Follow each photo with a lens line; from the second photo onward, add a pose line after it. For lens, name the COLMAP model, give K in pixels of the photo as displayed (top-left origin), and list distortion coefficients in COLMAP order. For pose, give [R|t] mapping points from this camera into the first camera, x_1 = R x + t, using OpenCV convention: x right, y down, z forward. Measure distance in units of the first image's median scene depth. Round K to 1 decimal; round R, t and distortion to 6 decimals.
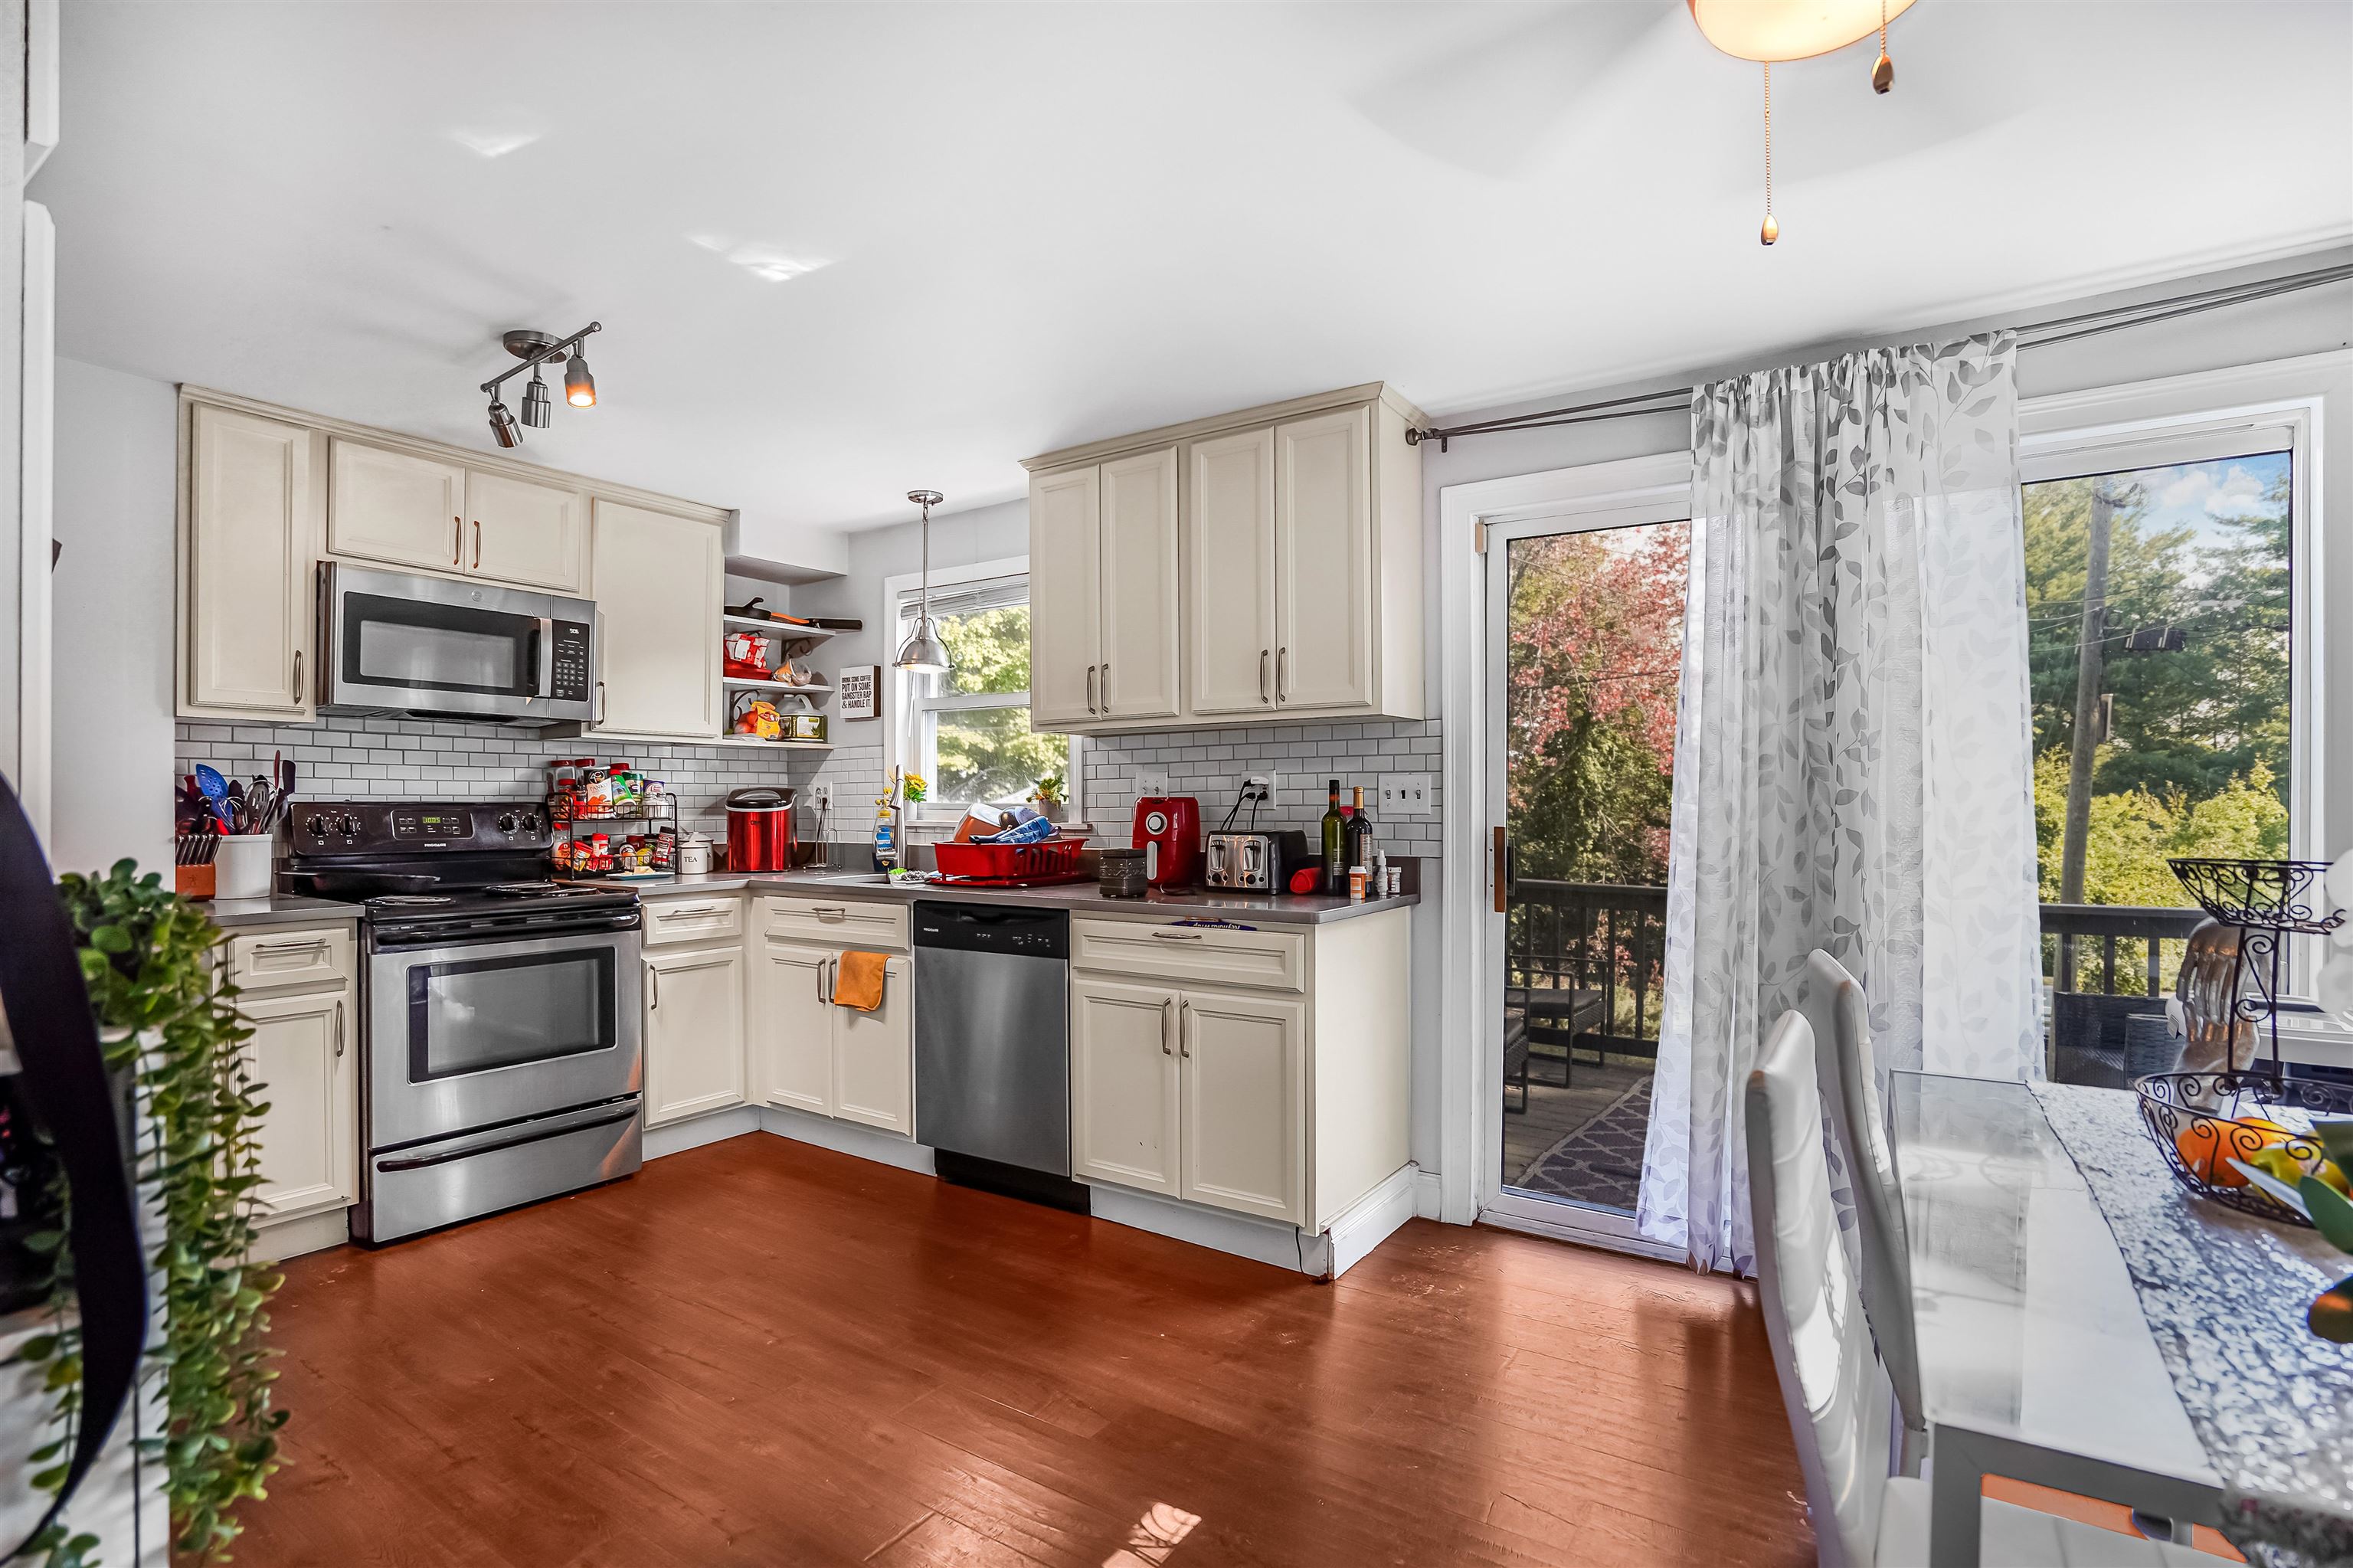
lens RADIAL K [[1111.6, 0, 1239.7], [0, 1111.6, 793.5], [0, 0, 1]] dist [-0.044145, 0.027541]
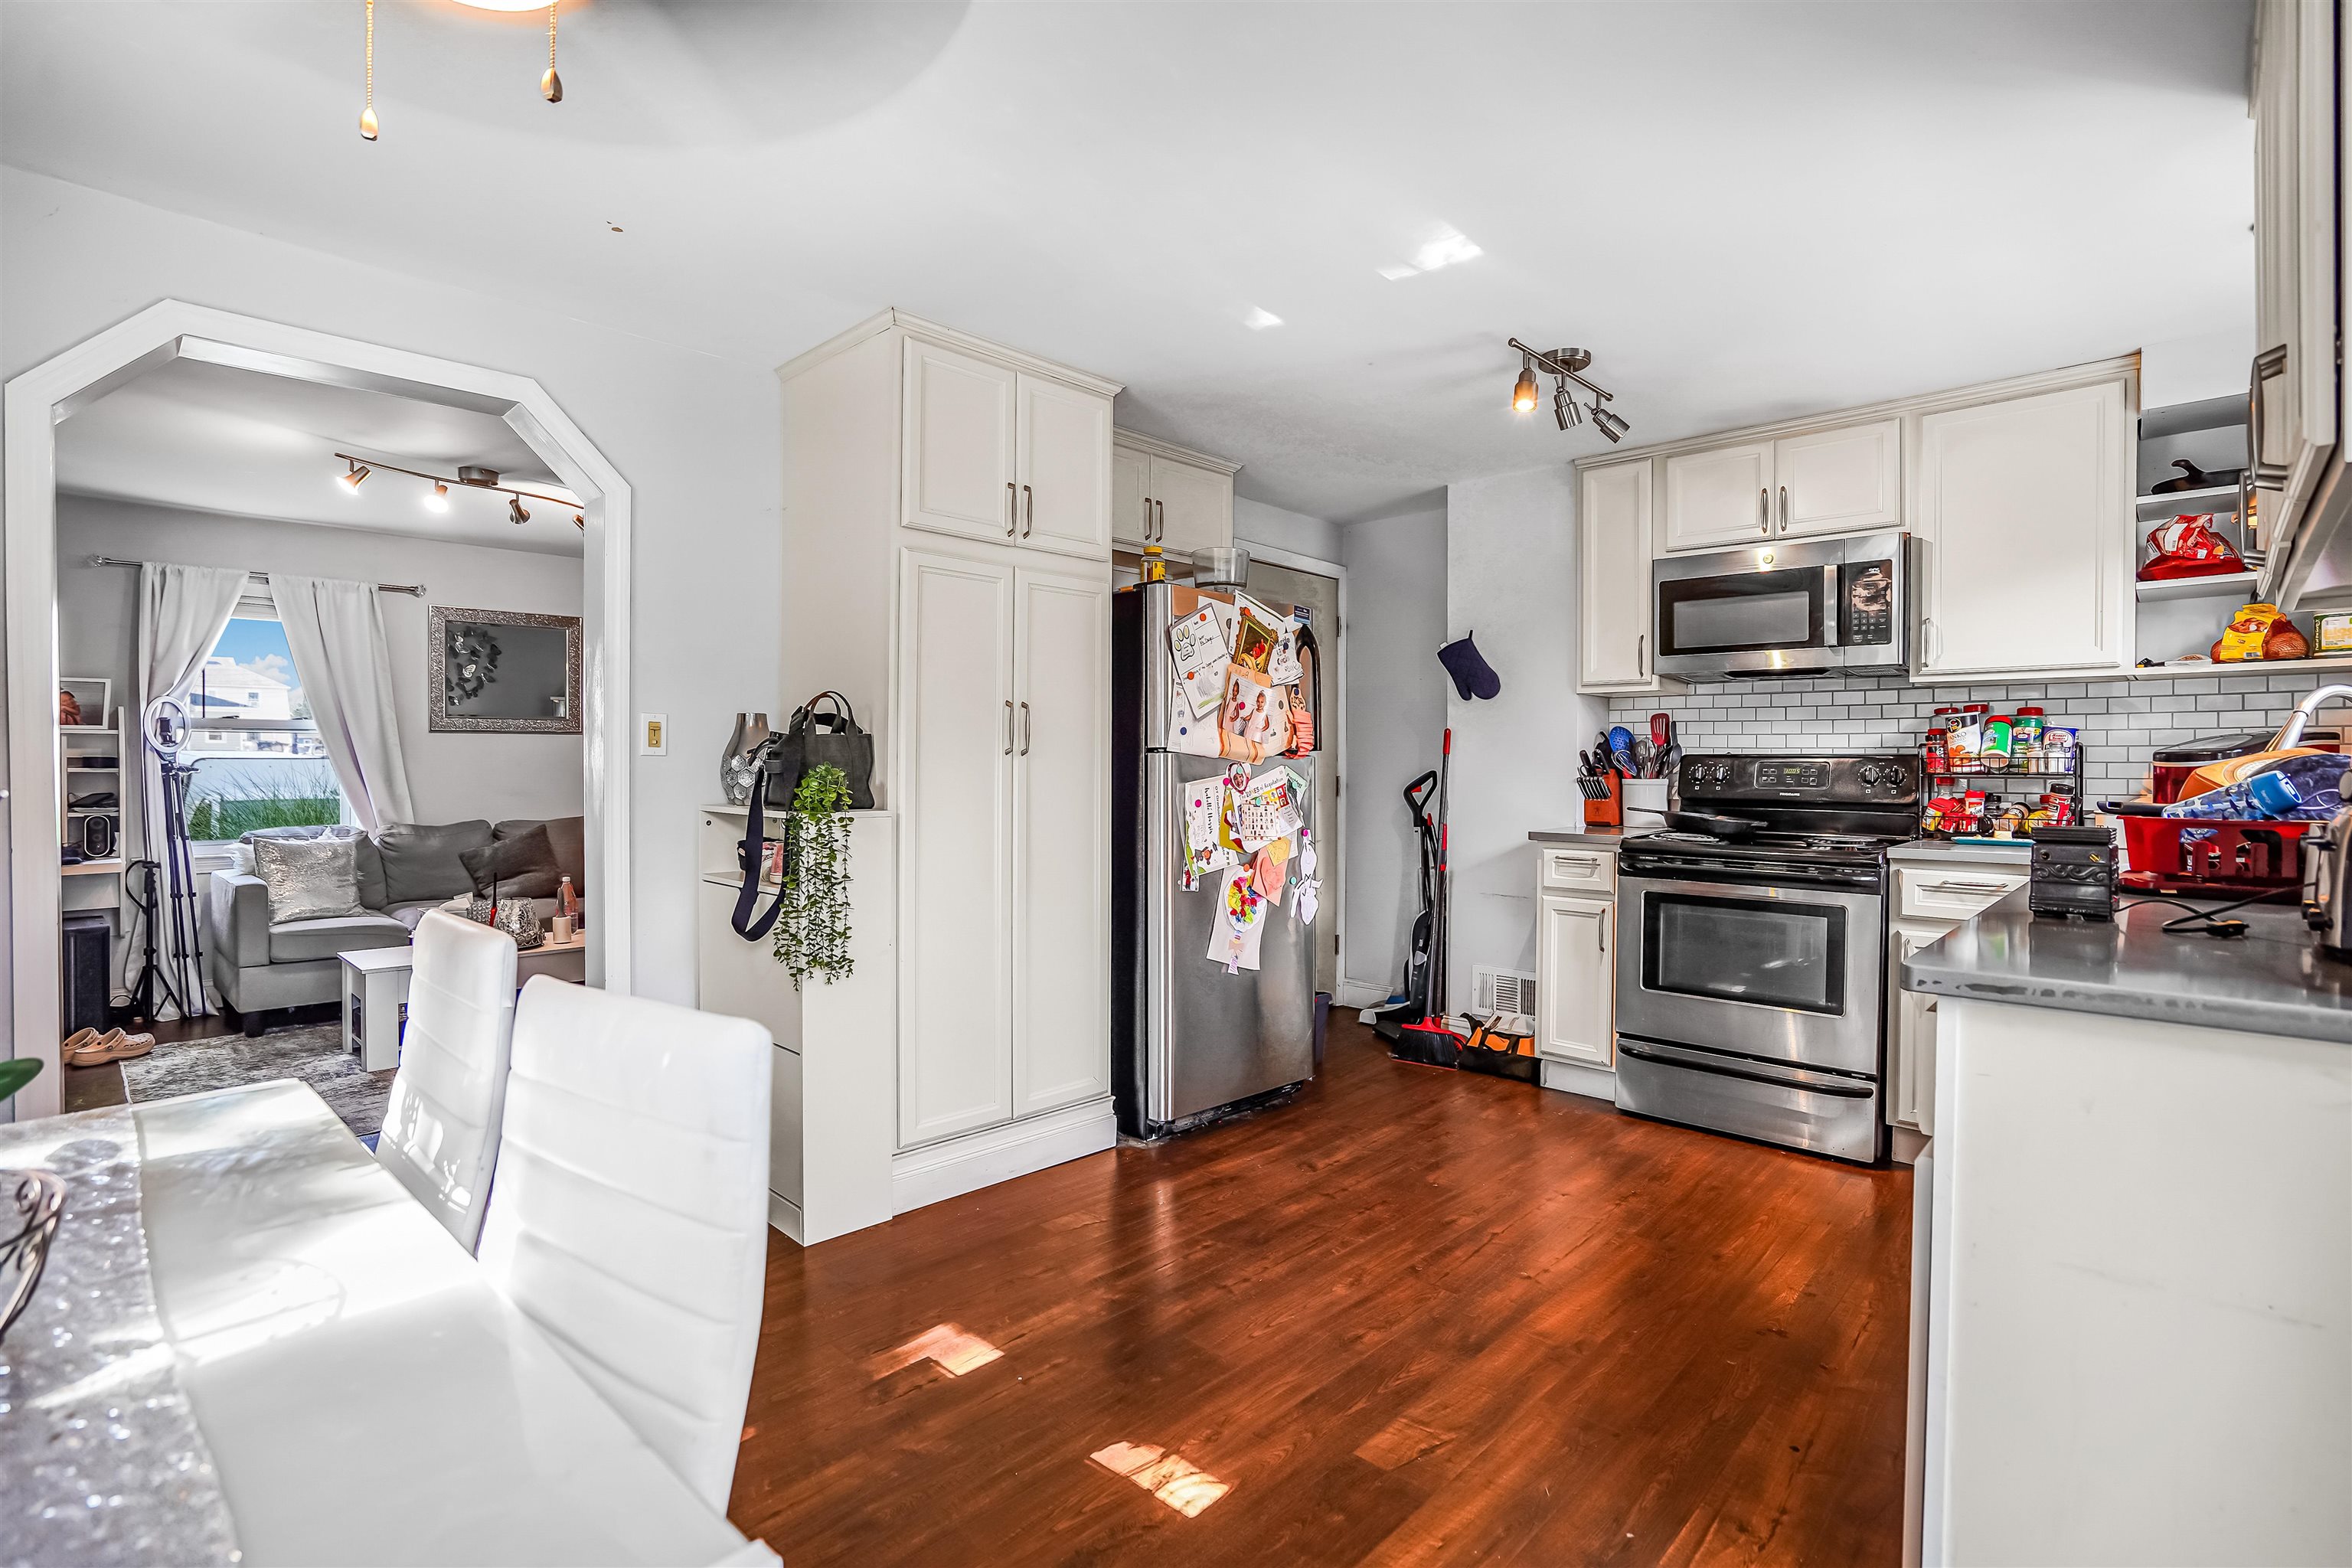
lens RADIAL K [[1127.2, 0, 1152.5], [0, 1127.2, 780.2], [0, 0, 1]] dist [-0.027216, 0.000170]
pose [[-0.200036, 0.017846, -0.979626, 0.448317], [0.005598, 0.999839, 0.017072, 0.010792], [0.979773, -0.002069, -0.200103, 0.585623]]
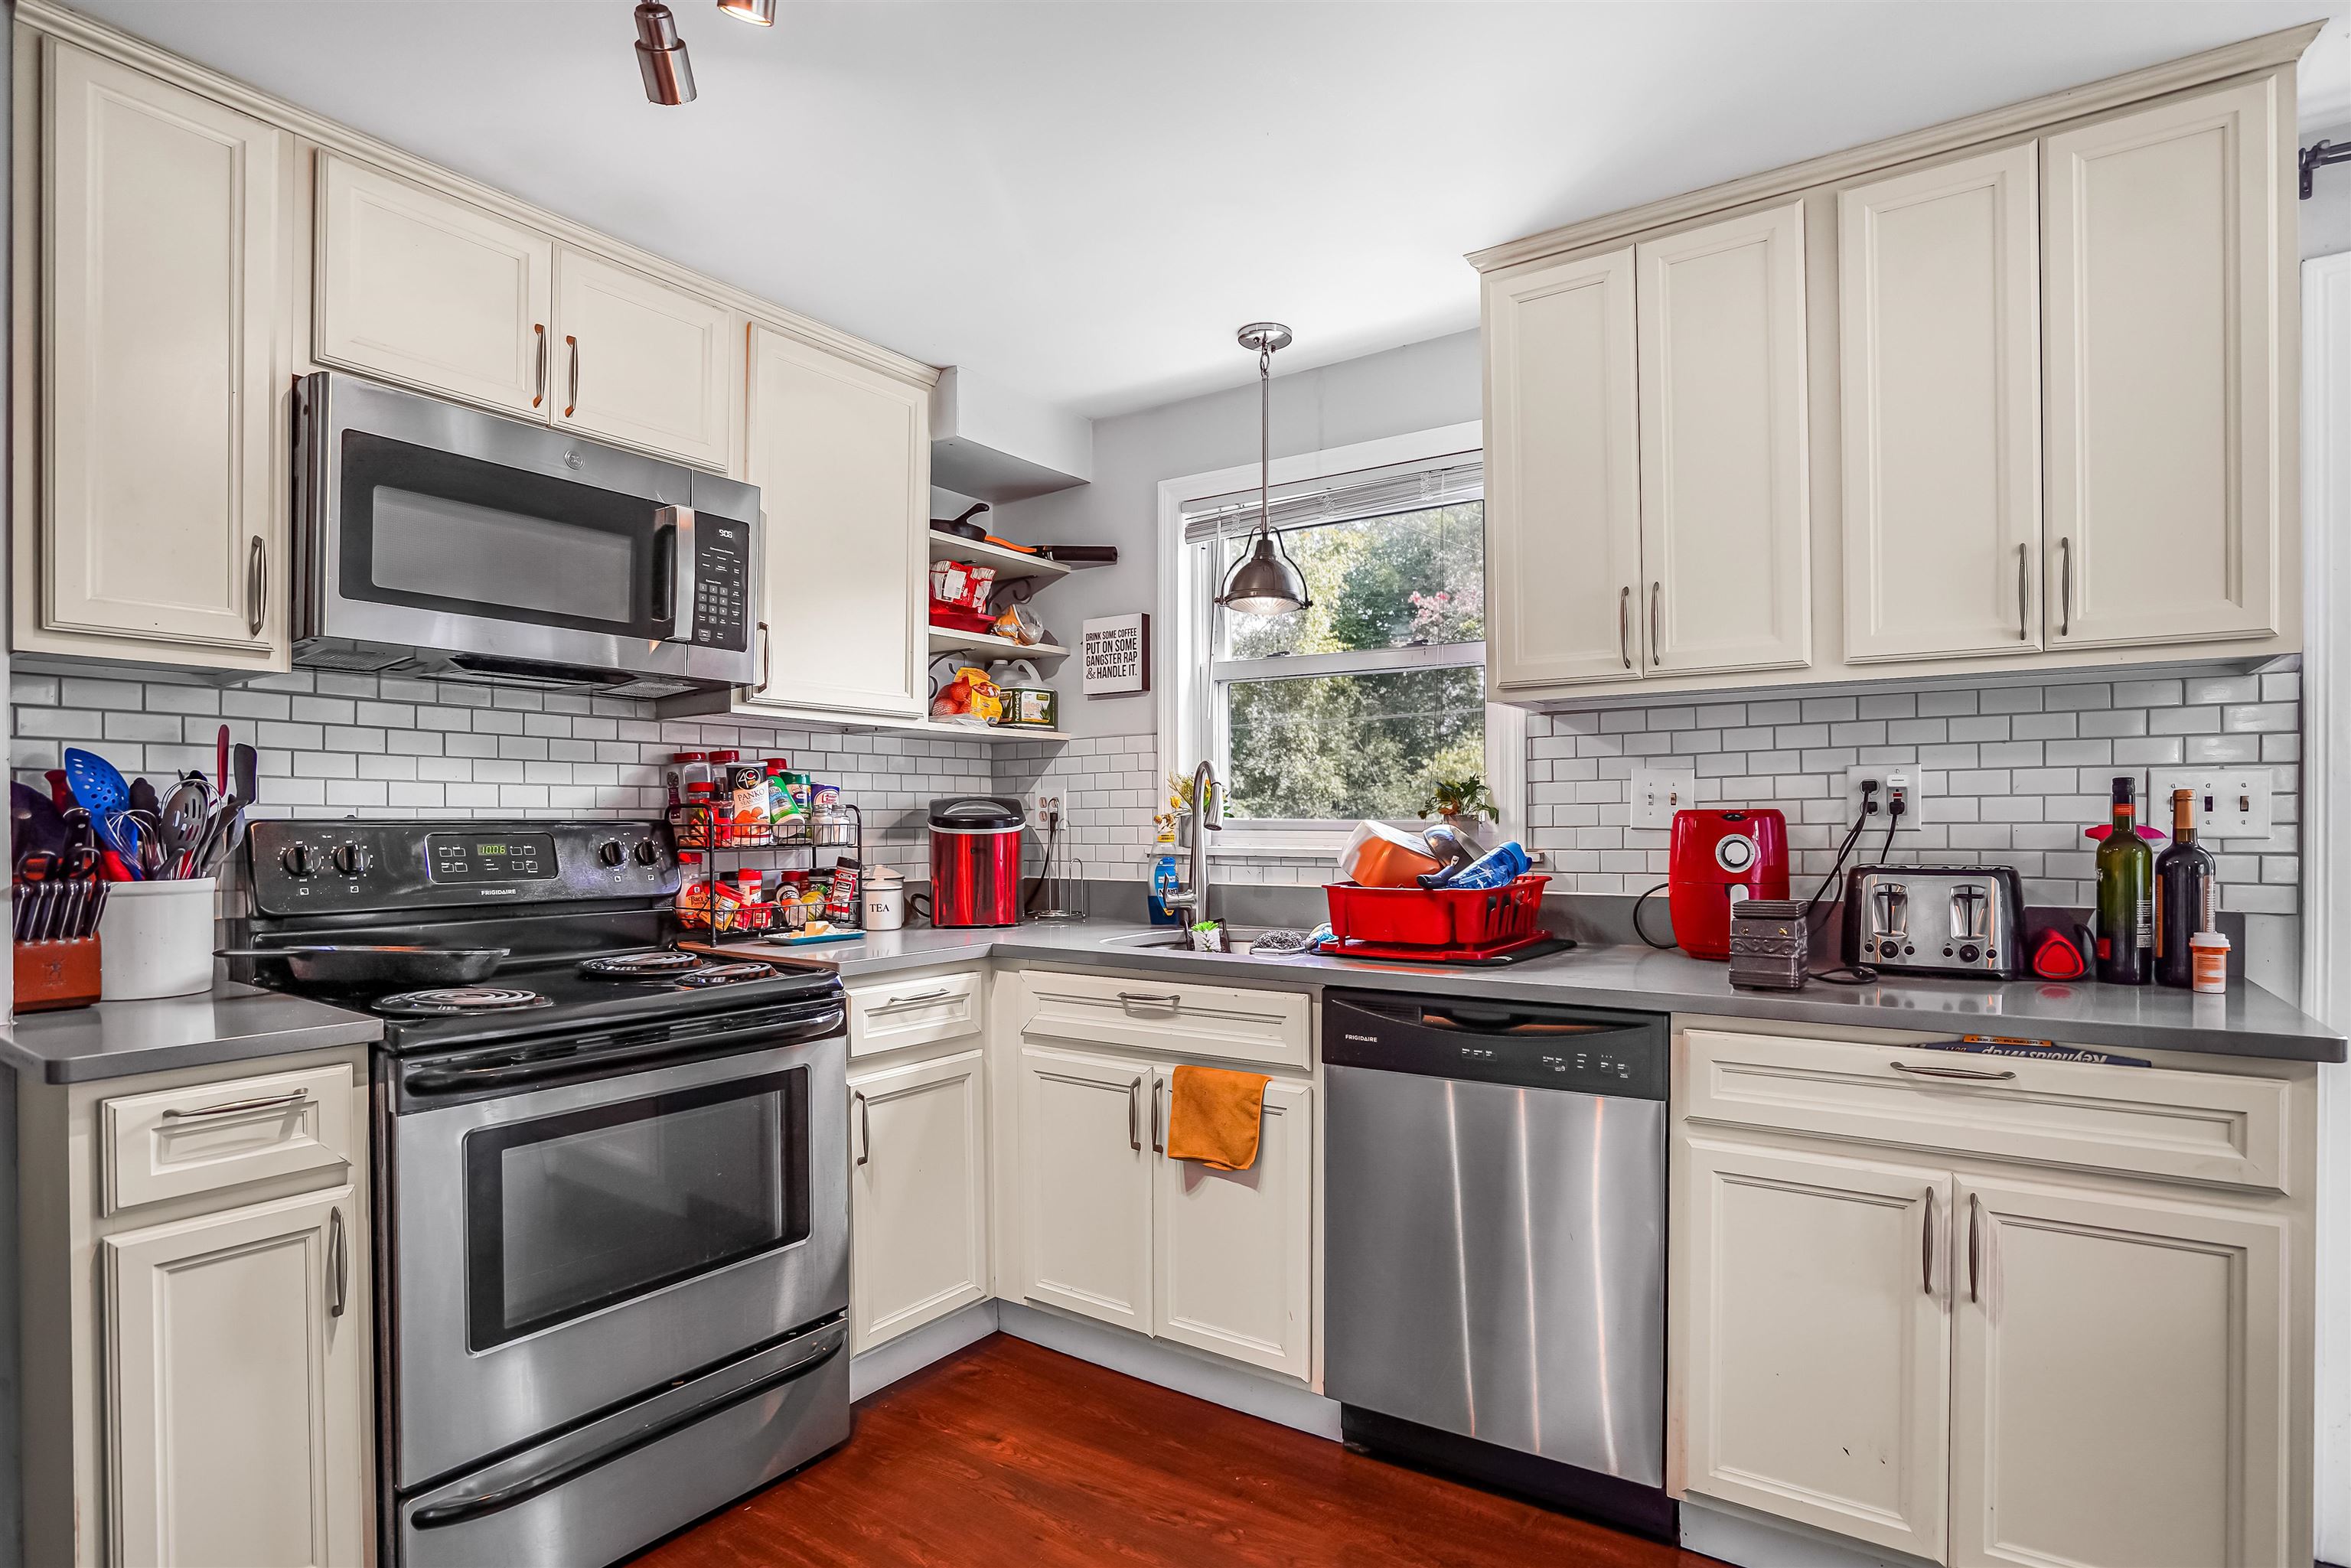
lens RADIAL K [[1168.0, 0, 1293.6], [0, 1168.0, 814.8], [0, 0, 1]] dist [-0.050507, 0.024497]
pose [[0.999998, -0.001495, 0.001318, -0.296724], [0.001490, 0.999990, 0.004176, 0.003332], [-0.001324, -0.004174, 0.999990, 0.368411]]
